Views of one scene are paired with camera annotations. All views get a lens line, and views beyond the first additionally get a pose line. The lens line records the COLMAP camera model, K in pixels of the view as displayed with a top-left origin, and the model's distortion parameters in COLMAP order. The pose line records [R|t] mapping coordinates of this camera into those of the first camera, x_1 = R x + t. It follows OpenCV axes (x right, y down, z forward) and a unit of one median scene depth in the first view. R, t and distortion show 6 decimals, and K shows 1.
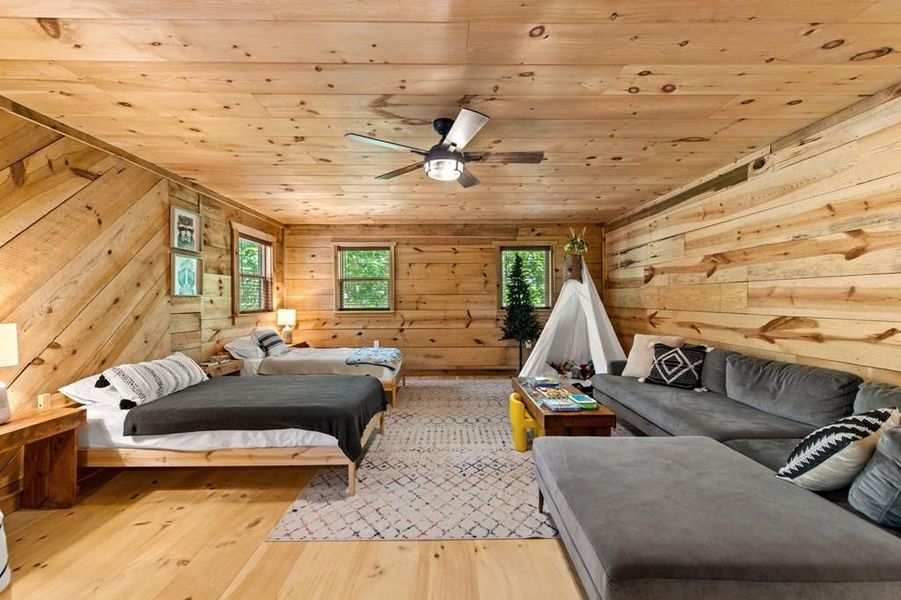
lens RADIAL K [[349.3, 0, 450.5], [0, 349.3, 300.0], [0, 0, 1]] dist [0.007483, -0.000717]
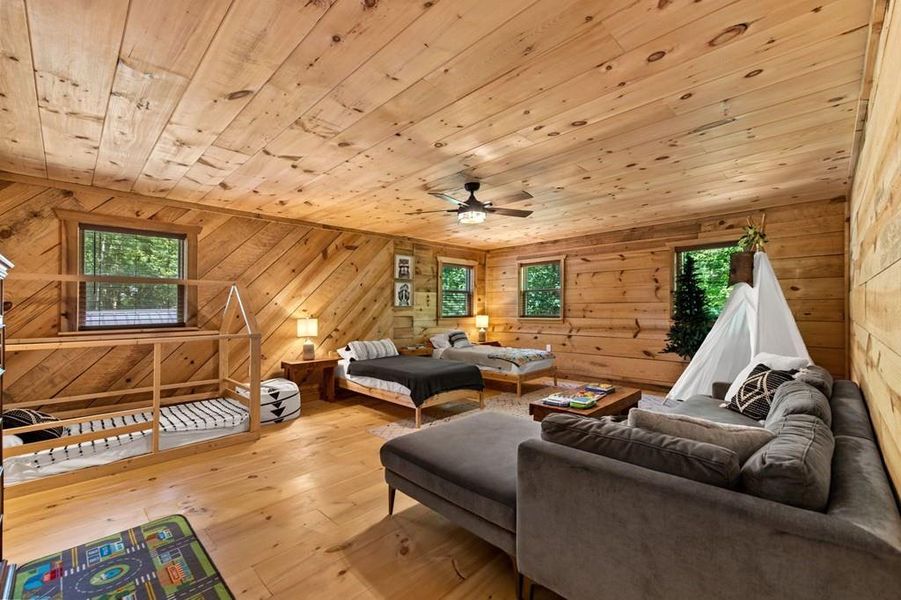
lens RADIAL K [[349.3, 0, 450.5], [0, 349.3, 300.0], [0, 0, 1]] dist [0.007483, -0.000717]
pose [[0.723356, -0.017510, -0.690253, 0.536347], [0.002215, 0.999732, -0.023039, -0.002729], [0.690471, 0.015137, 0.723201, -0.048803]]
